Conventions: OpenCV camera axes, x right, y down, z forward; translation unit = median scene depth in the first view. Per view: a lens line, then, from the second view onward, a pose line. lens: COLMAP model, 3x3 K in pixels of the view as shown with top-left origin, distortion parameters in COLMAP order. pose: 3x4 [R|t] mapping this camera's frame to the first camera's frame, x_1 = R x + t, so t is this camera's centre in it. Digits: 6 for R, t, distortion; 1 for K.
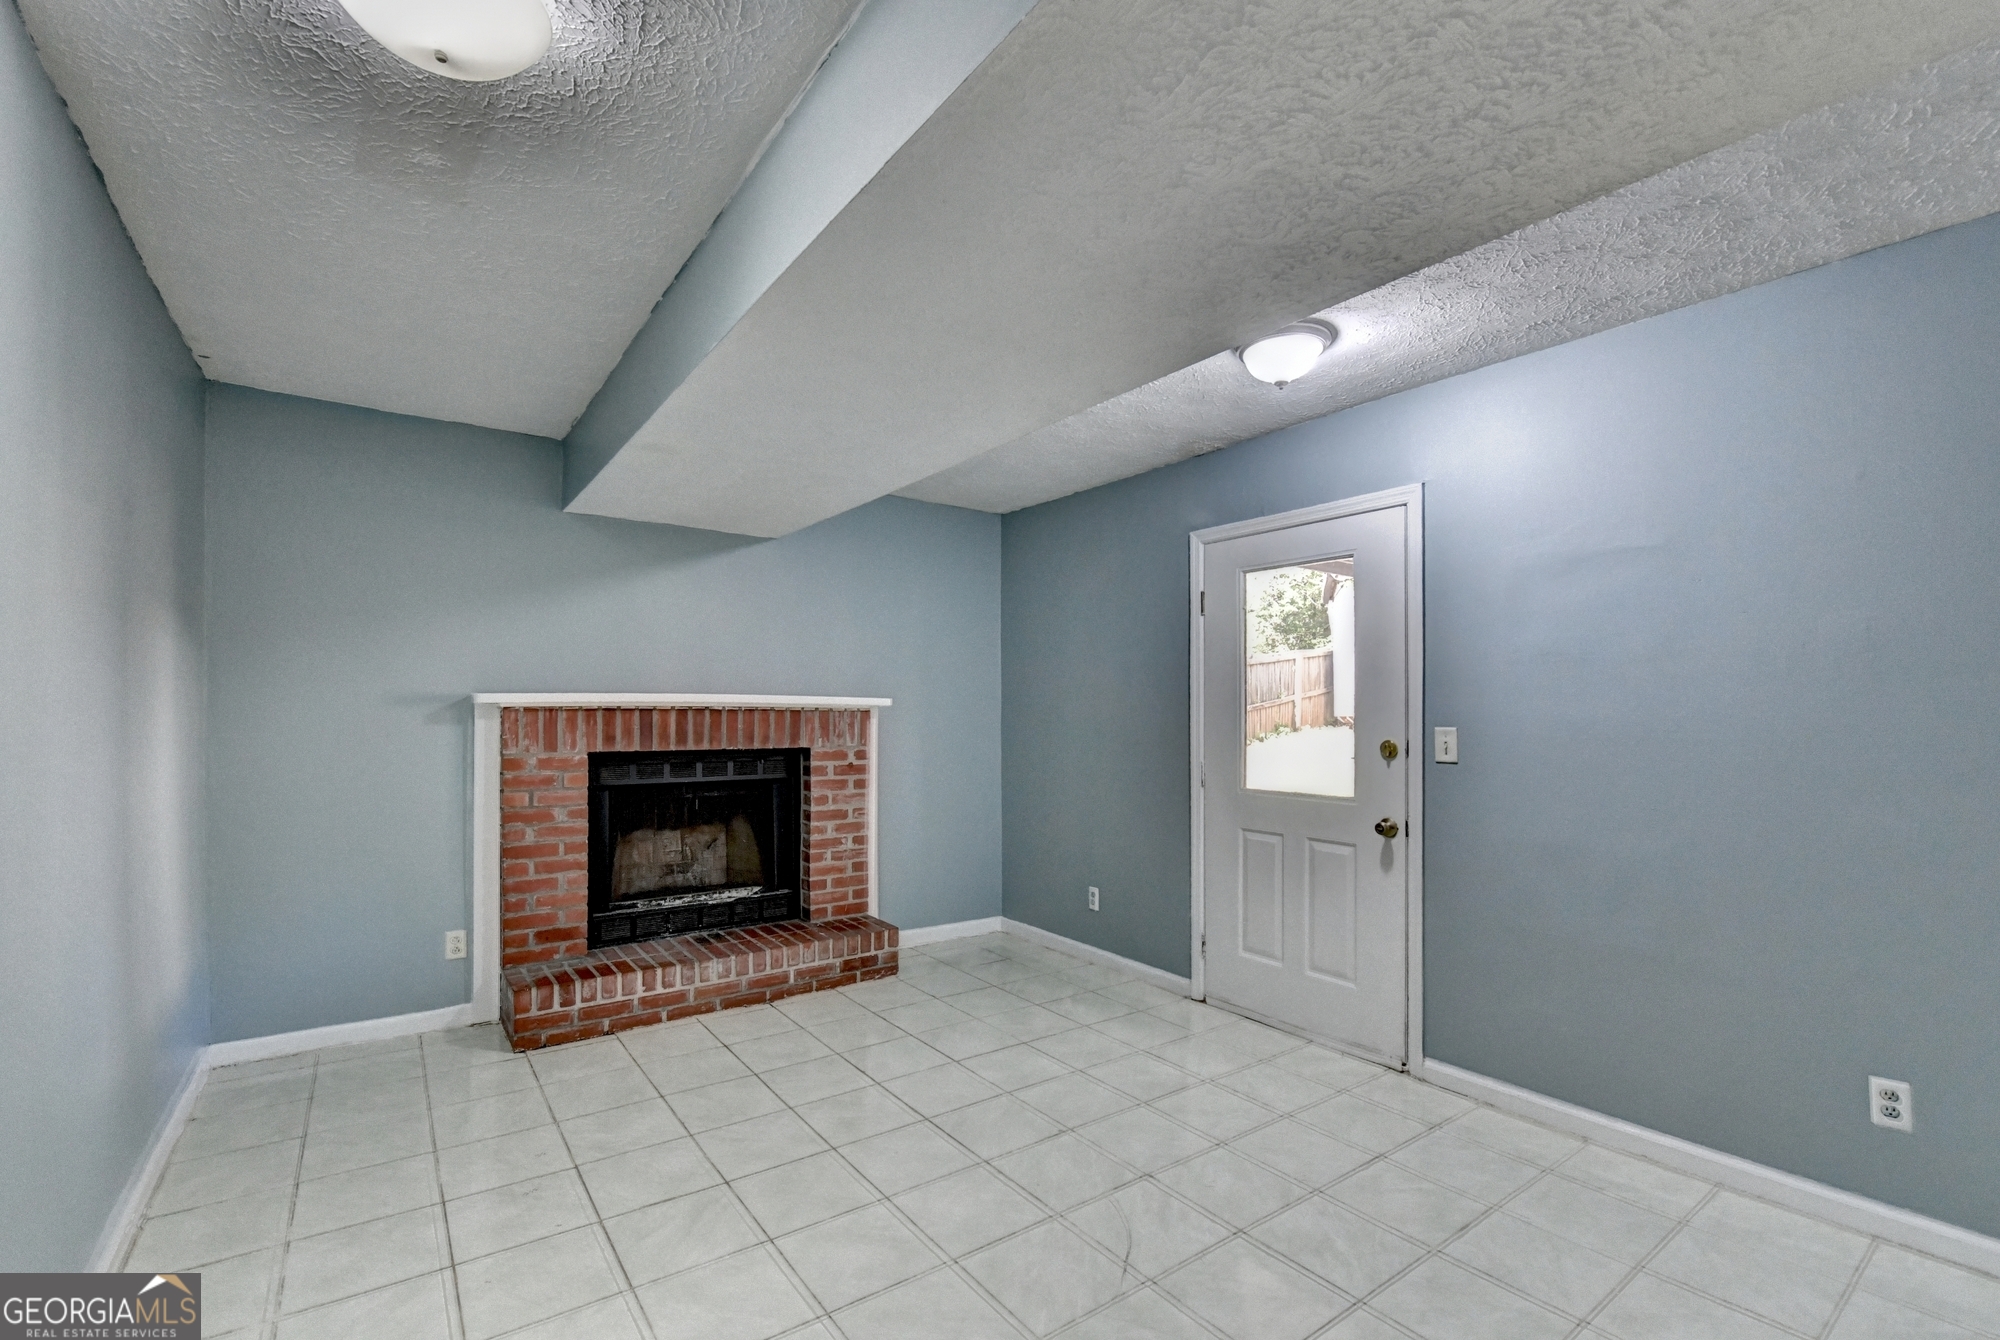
lens RADIAL K [[864.0, 0, 991.4], [0, 864.0, 702.3], [0, 0, 1]] dist [-0.015186, -0.003303]
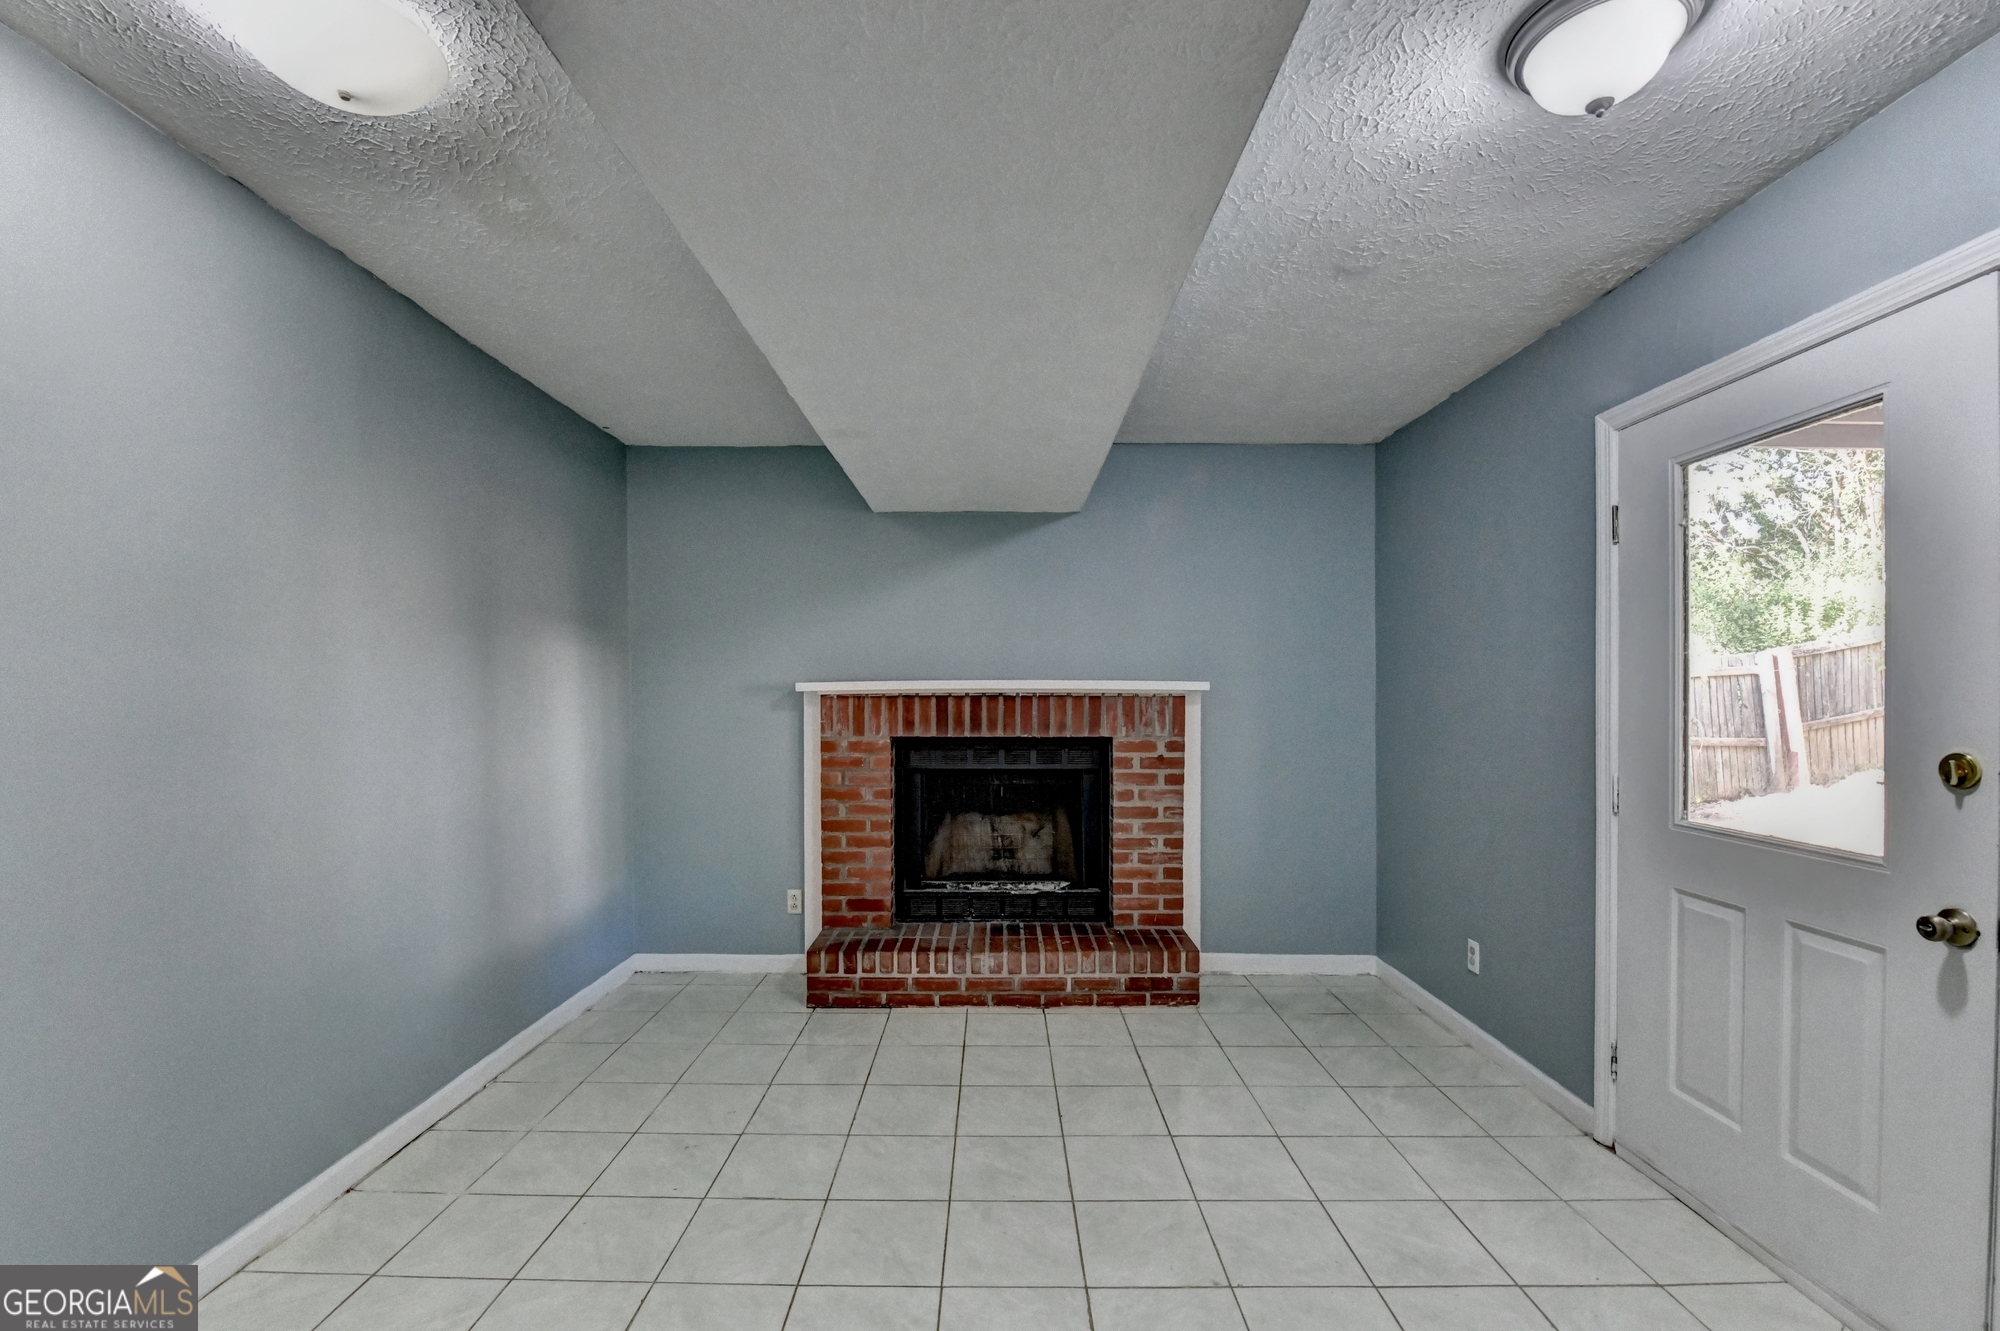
lens RADIAL K [[842.2, 0, 968.9], [0, 842.2, 701.9], [0, 0, 1]] dist [-0.015742, -0.003329]
pose [[0.805337, -0.000291, -0.592818, 0.223922], [0.011138, 0.999831, 0.014639, 0.000805], [0.592713, -0.018392, 0.805204, 0.225105]]
